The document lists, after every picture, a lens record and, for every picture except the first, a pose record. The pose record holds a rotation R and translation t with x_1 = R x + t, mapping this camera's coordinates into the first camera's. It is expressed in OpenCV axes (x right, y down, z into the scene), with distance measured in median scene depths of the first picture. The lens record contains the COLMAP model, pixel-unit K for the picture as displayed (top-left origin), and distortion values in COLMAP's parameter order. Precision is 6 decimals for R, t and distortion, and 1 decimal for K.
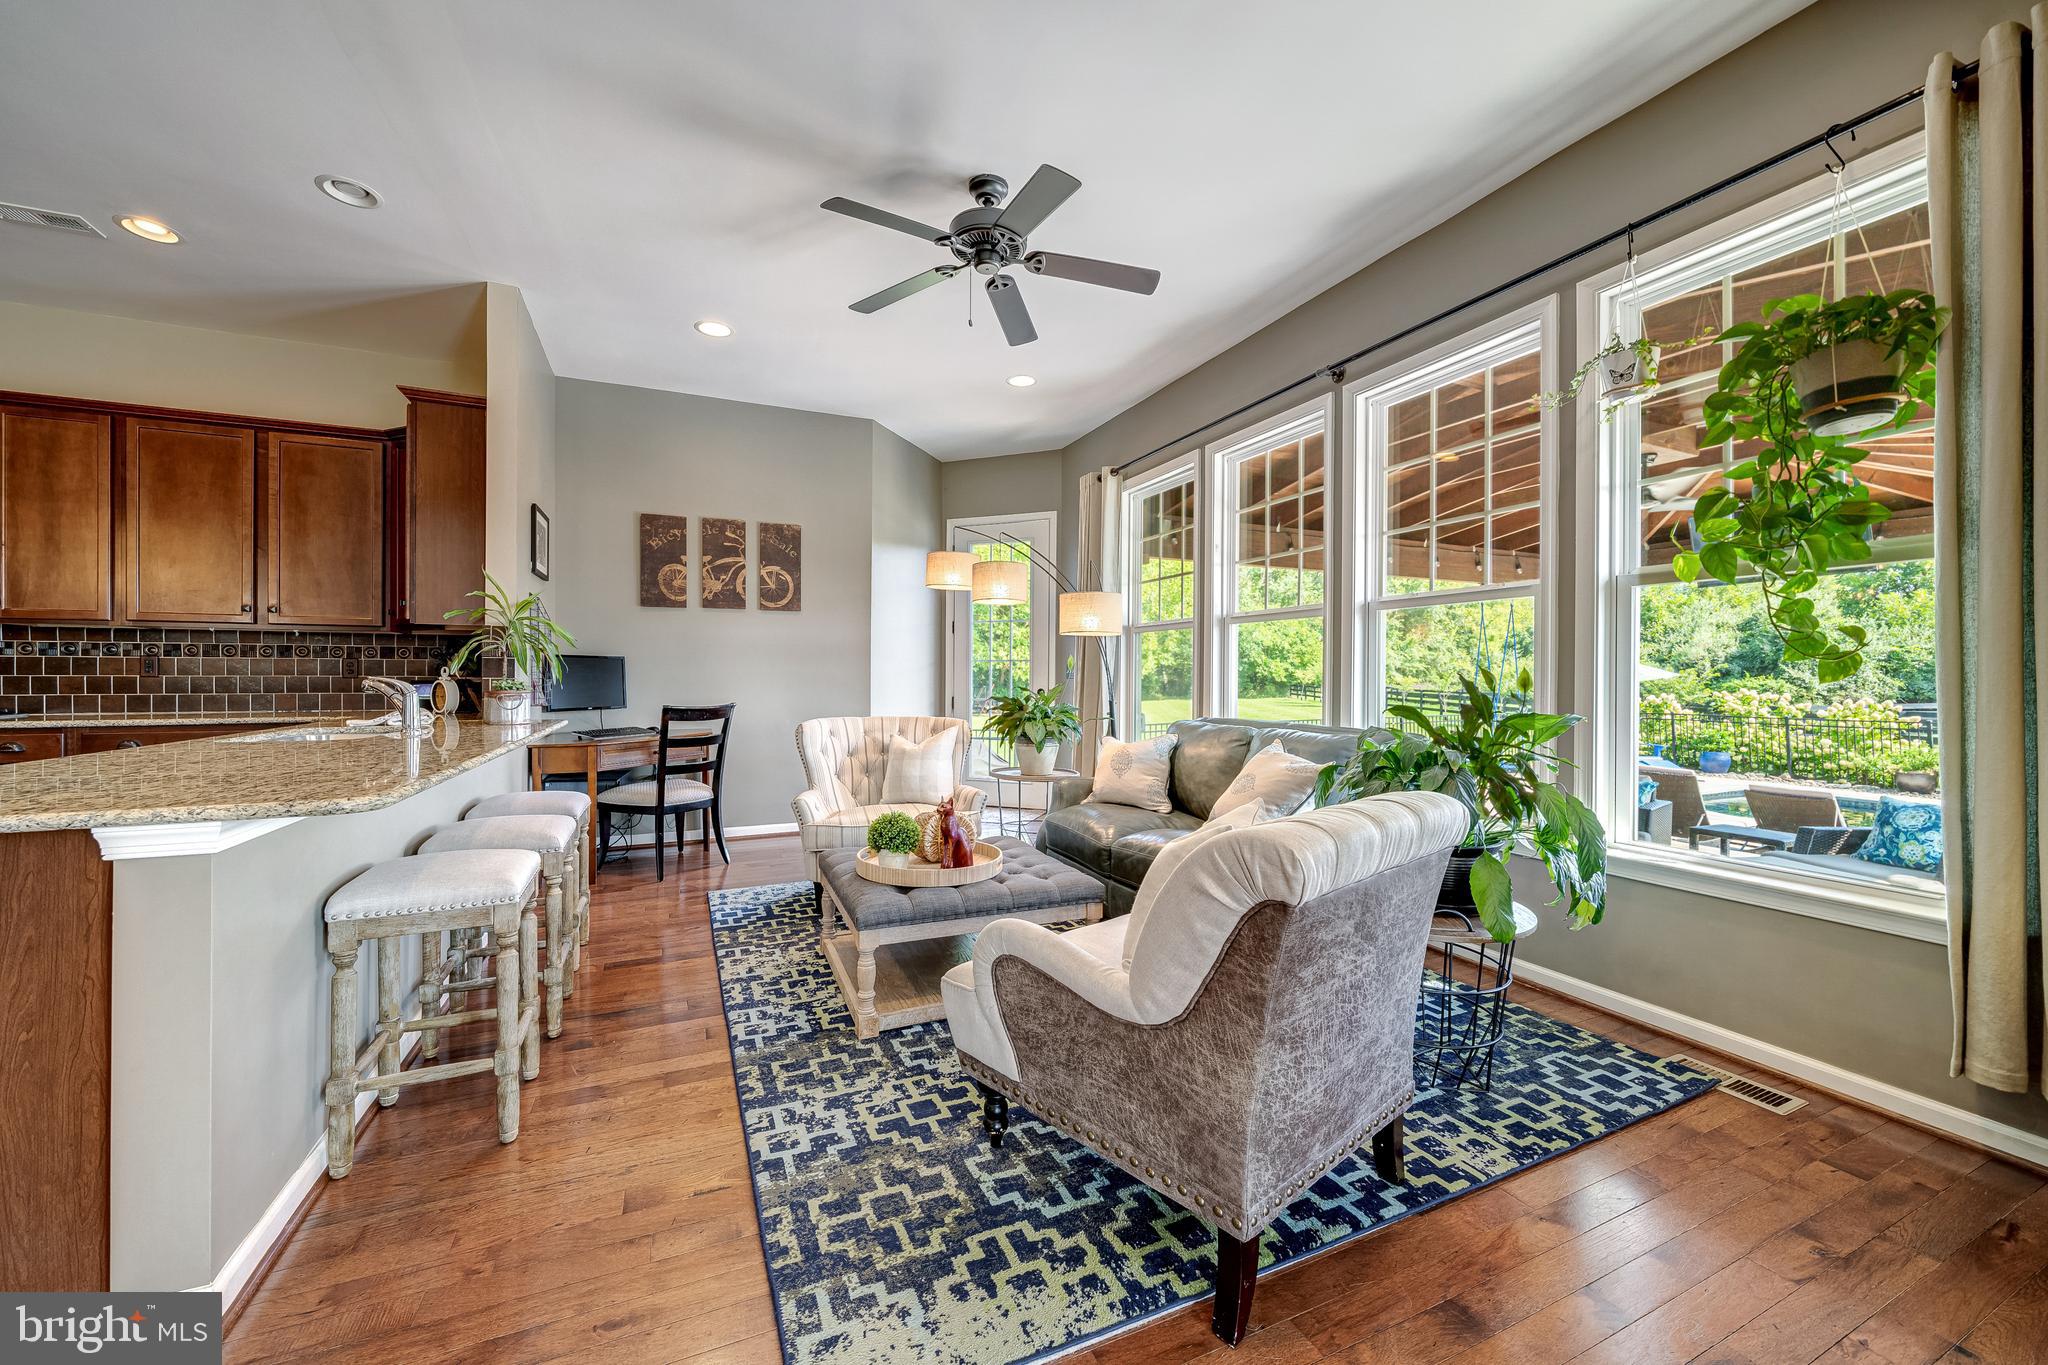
lens RADIAL K [[756.6, 0, 1033.9], [0, 756.6, 669.2], [0, 0, 1]] dist [0.000809, -0.002633]
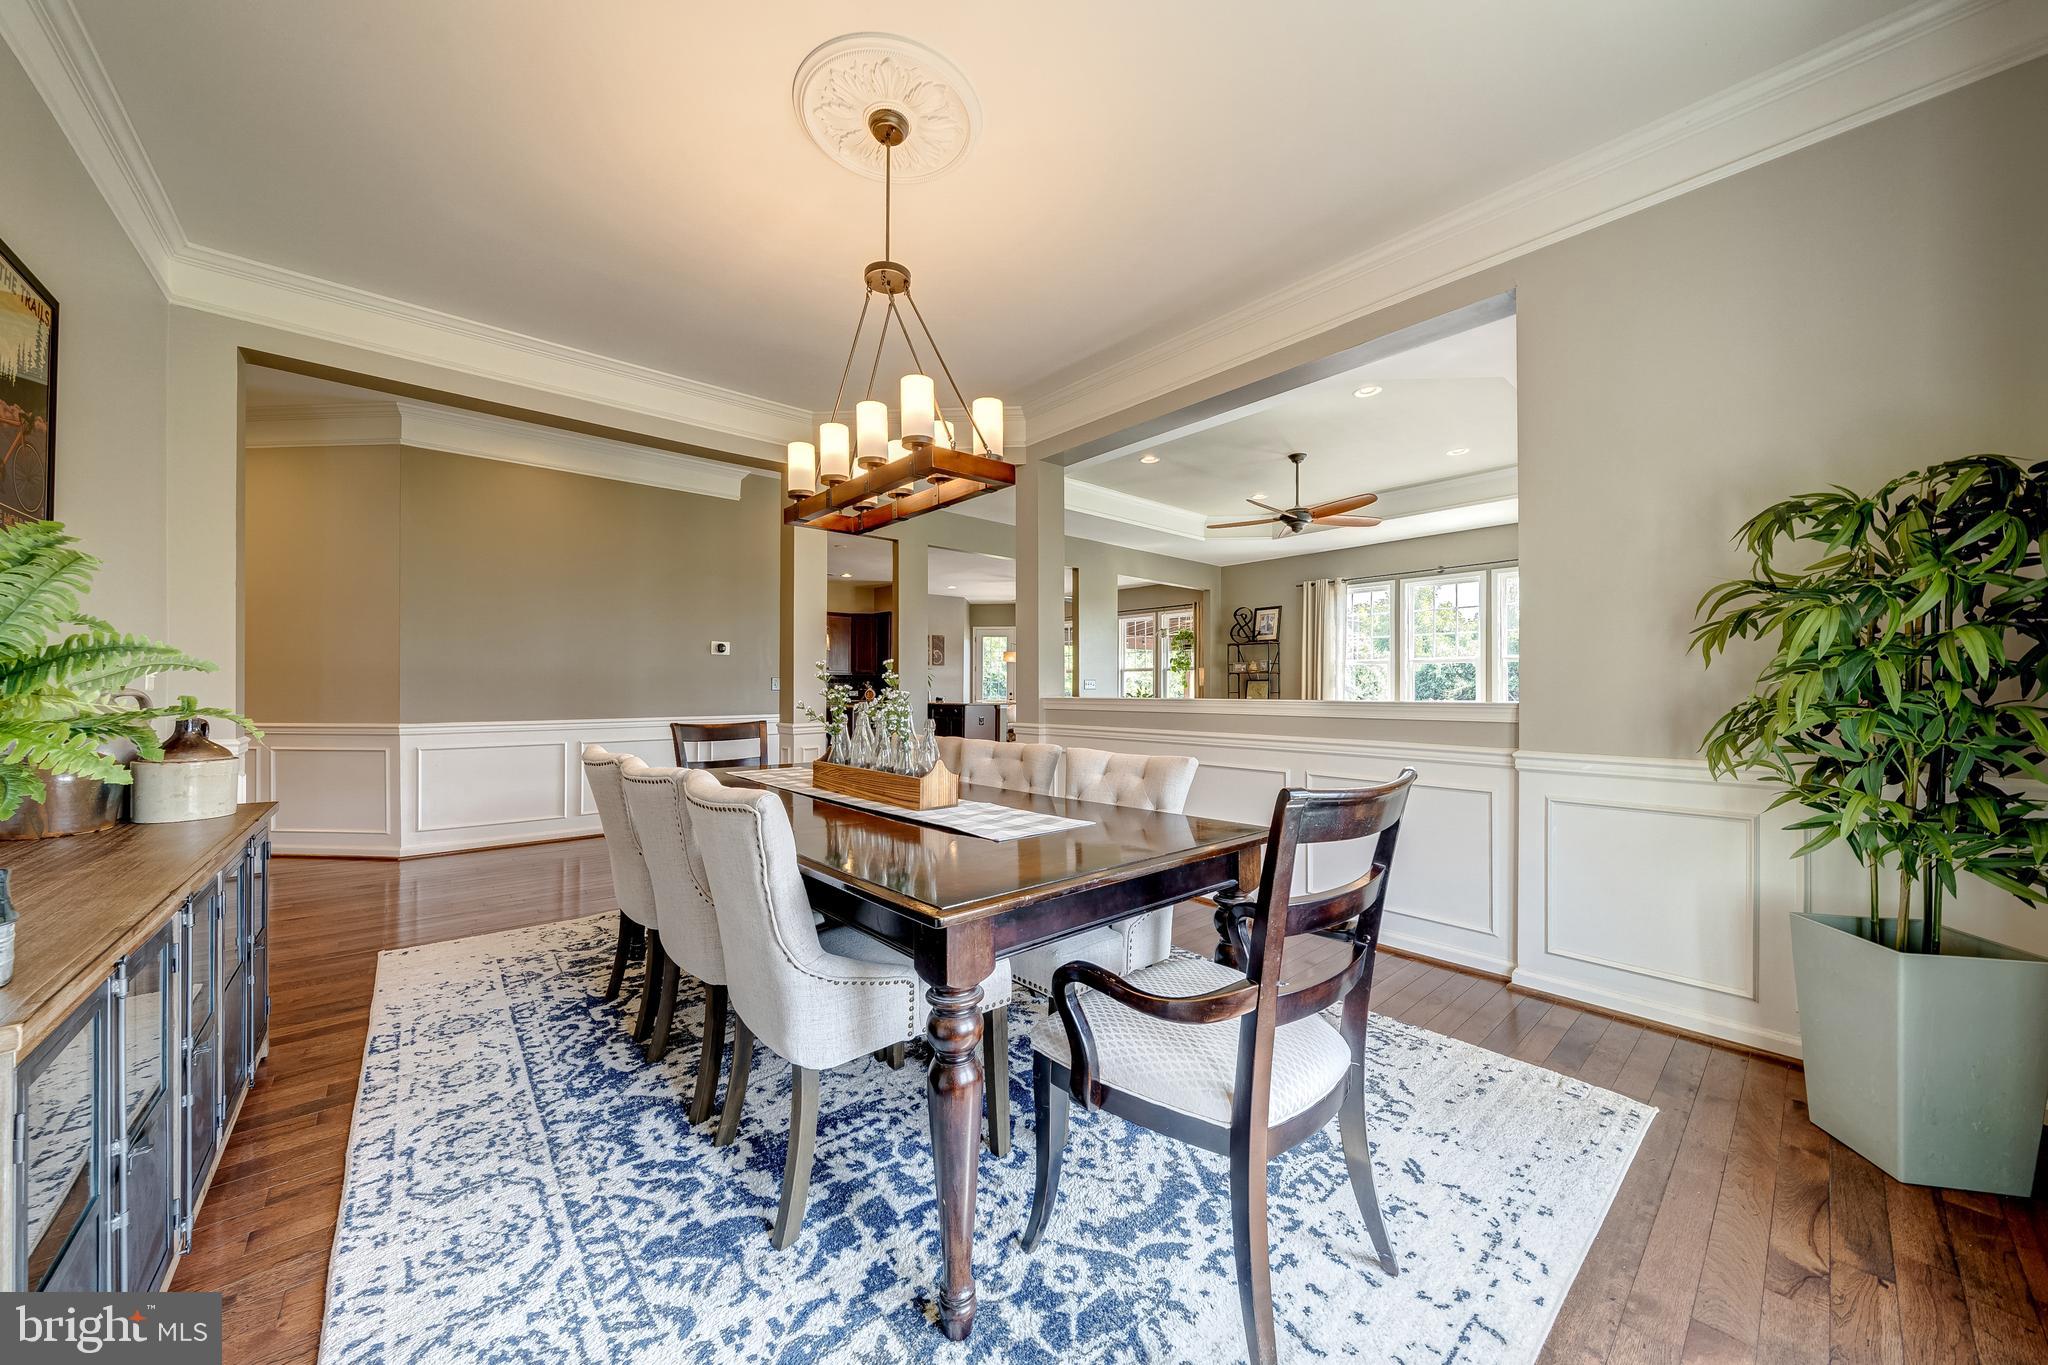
lens RADIAL K [[716.6, 0, 1026.1], [0, 716.6, 688.9], [0, 0, 1]] dist [-0.009979, 0.000325]
pose [[0.957138, -0.003811, 0.289607, -1.099460], [-0.000741, 0.999878, 0.015608, -0.036694], [-0.289631, -0.015153, 0.957018, -2.403160]]
